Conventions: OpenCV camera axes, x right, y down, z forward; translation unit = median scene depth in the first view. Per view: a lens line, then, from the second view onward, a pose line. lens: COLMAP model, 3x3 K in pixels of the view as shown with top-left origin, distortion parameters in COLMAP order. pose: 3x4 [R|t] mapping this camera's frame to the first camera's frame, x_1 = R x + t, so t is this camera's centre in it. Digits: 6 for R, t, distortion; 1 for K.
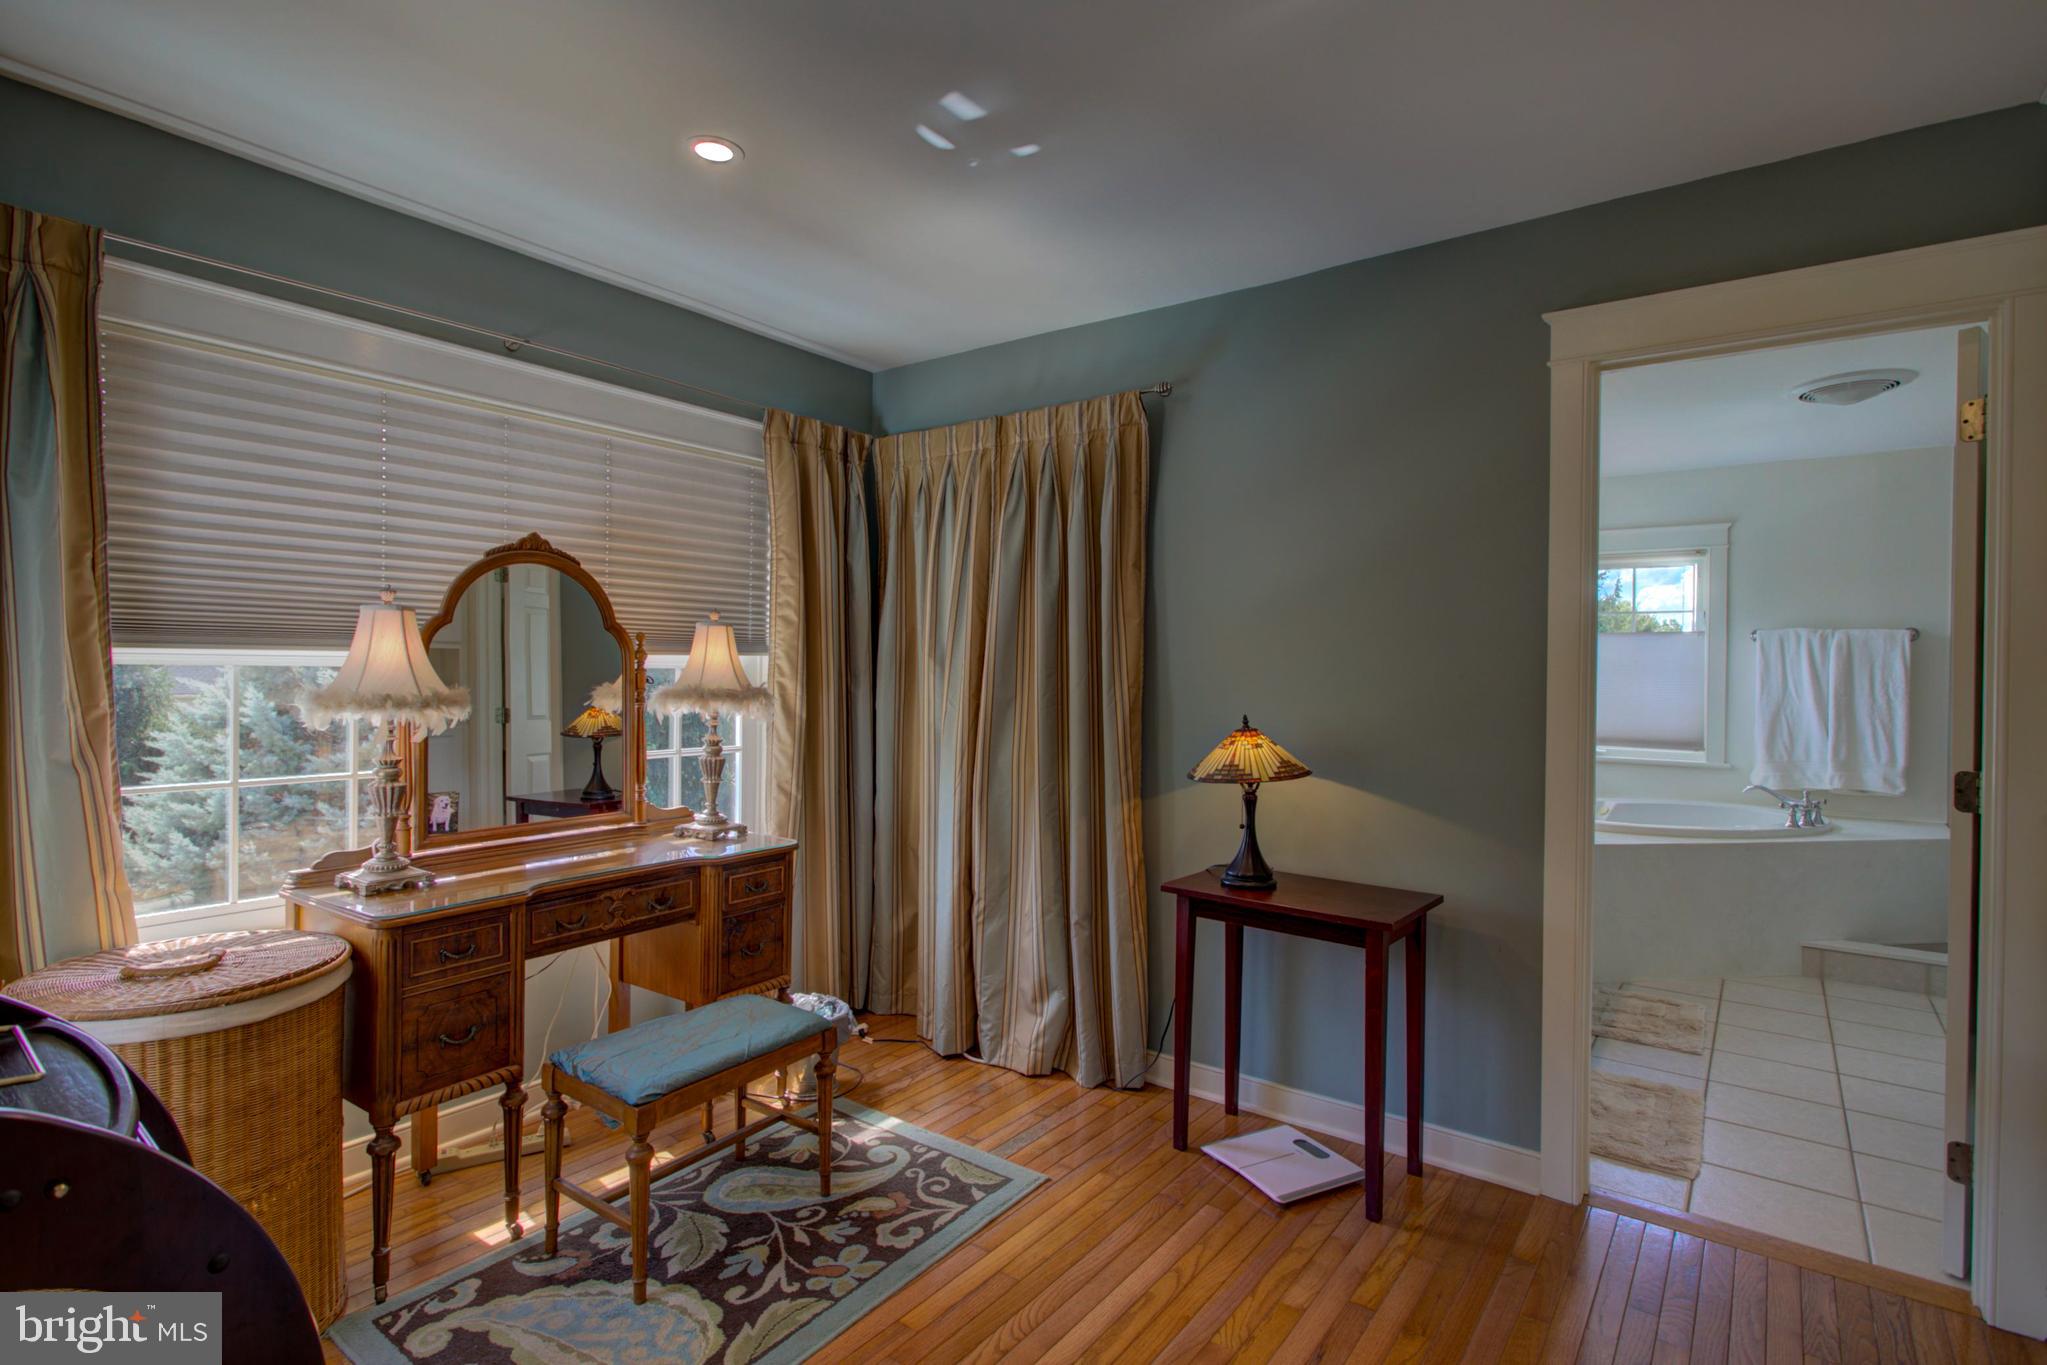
lens RADIAL K [[1016.3, 0, 1005.0], [0, 1016.3, 676.0], [0, 0, 1]] dist [0.001238, 0.000352]
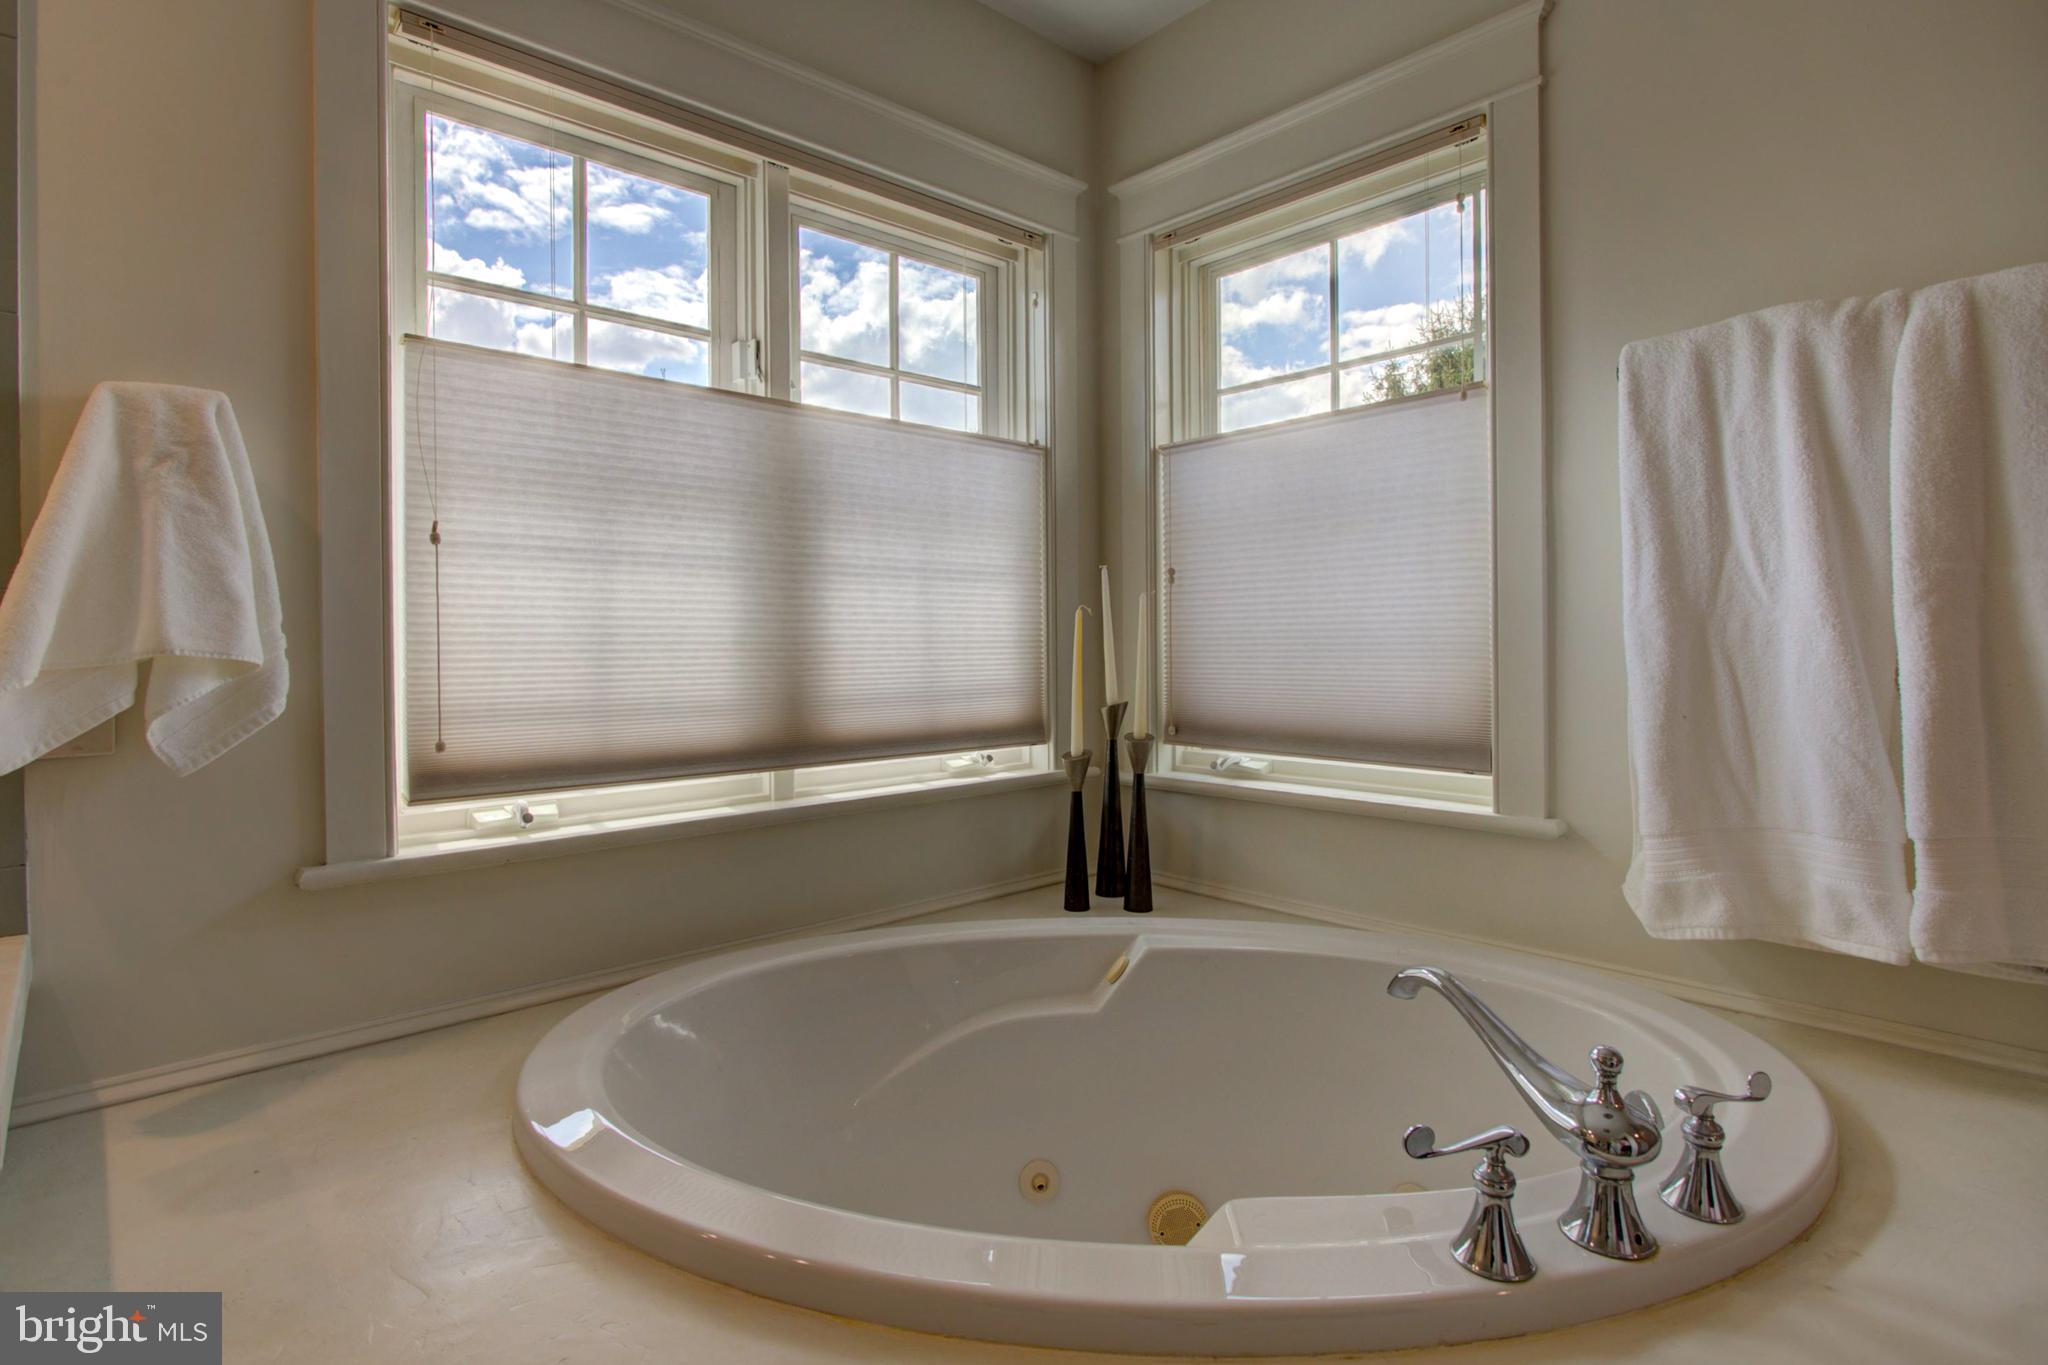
lens RADIAL K [[1021.3, 0, 1007.7], [0, 1021.3, 632.0], [0, 0, 1]] dist [0.000142, -0.000059]
pose [[0.980721, -0.019232, -0.194462, 0.655077], [0.015503, 0.999666, -0.020680, 0.037642], [0.194795, 0.017267, 0.980692, 0.727945]]
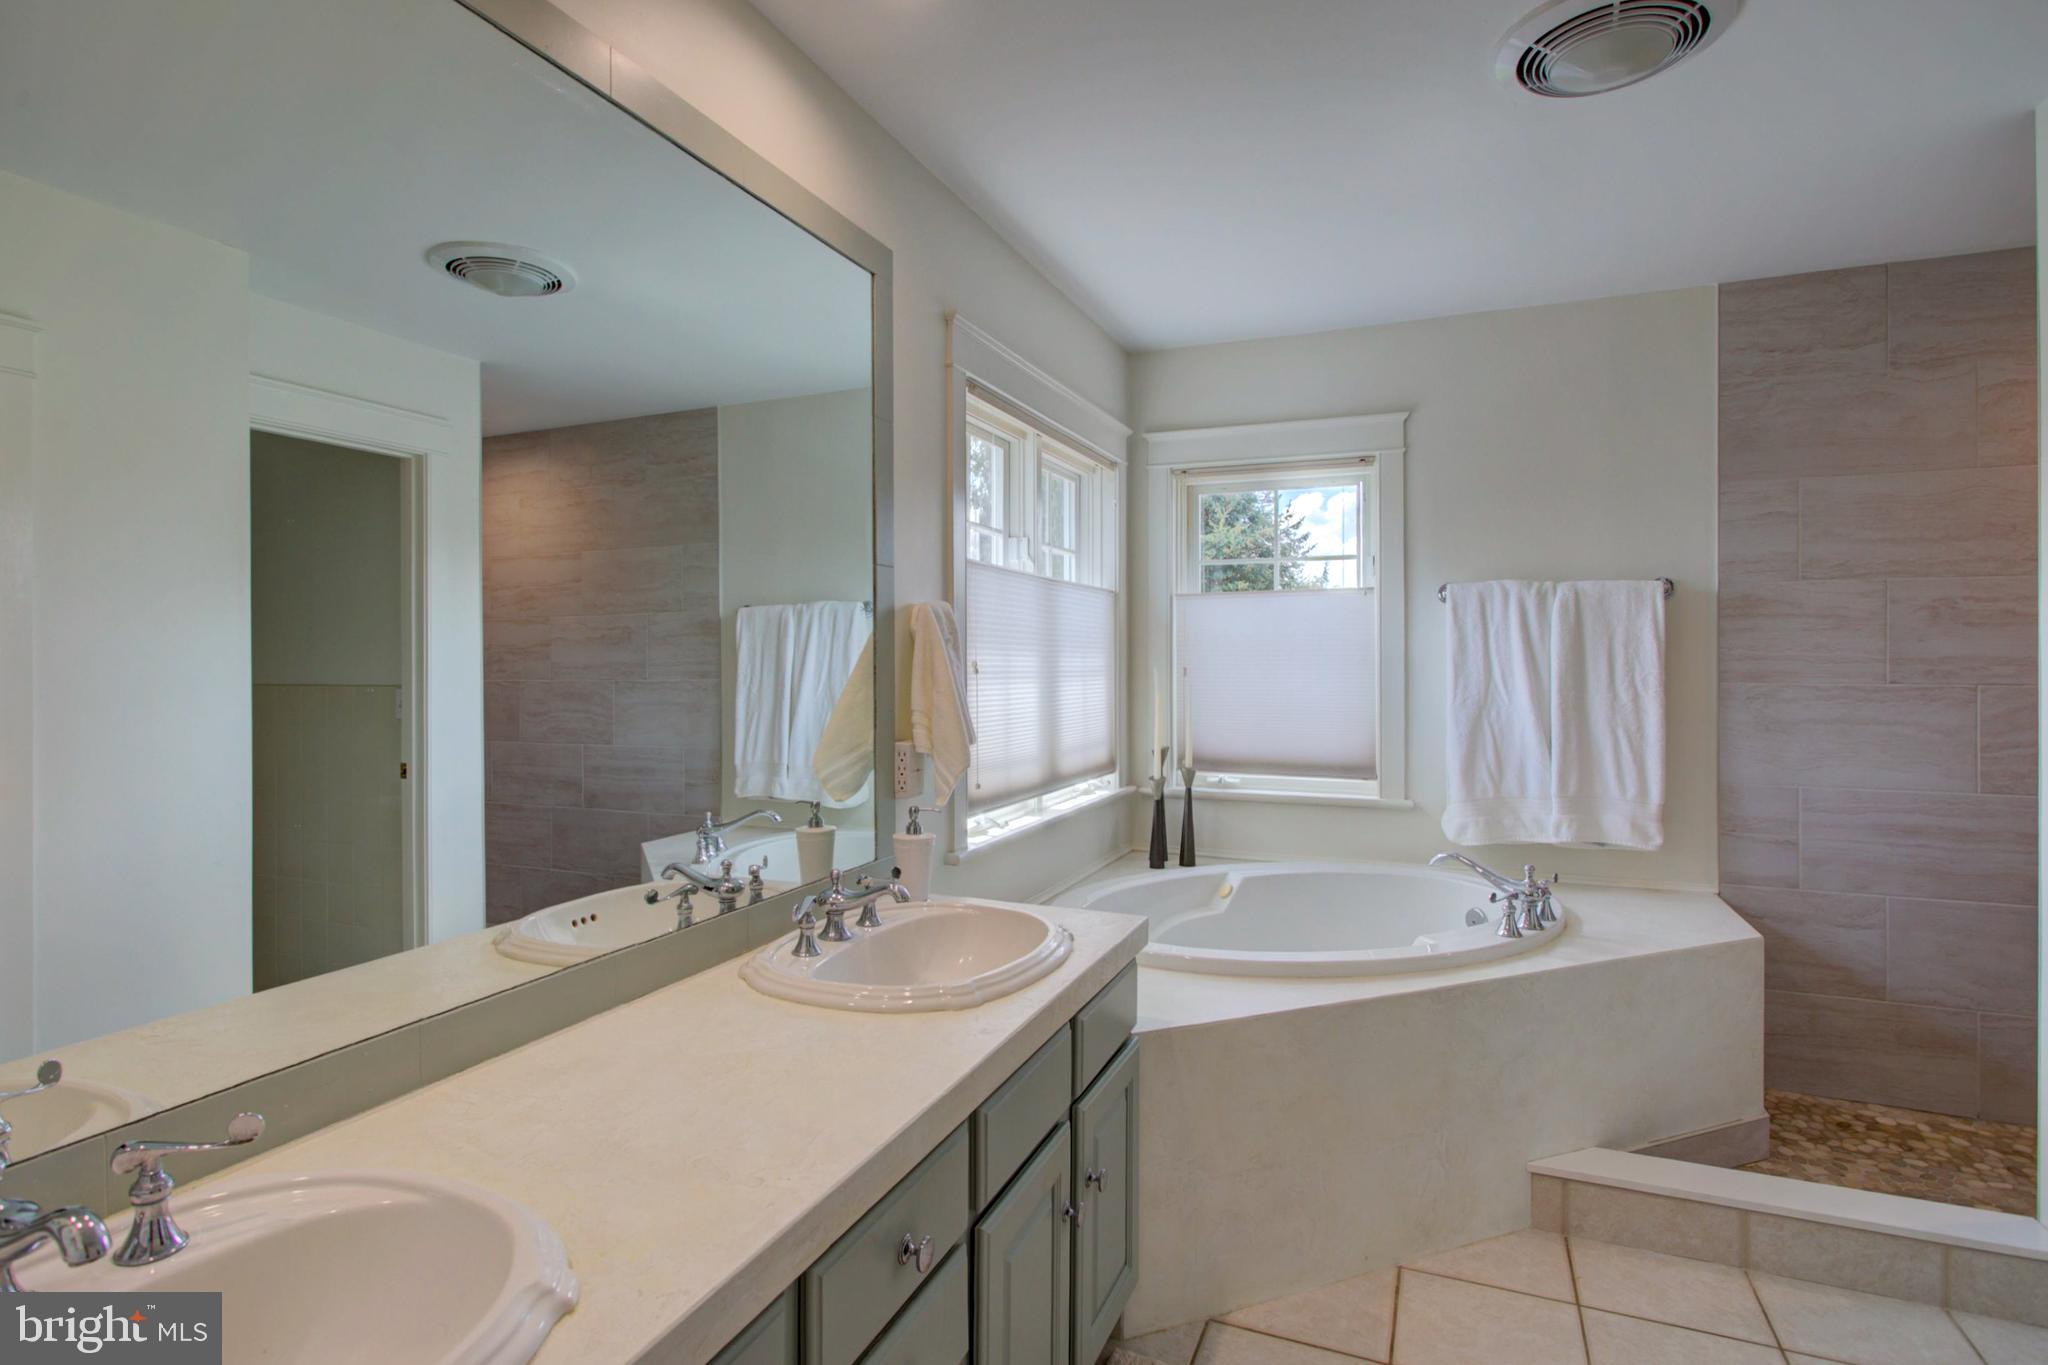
lens RADIAL K [[1032.3, 0, 1024.1], [0, 1032.3, 654.9], [0, 0, 1]] dist [-0.000080, -0.000242]
pose [[0.970373, -0.007350, 0.241500, 0.354416], [0.011722, 0.999792, -0.016672, 0.005430], [-0.241327, 0.019009, 0.970258, 0.475844]]
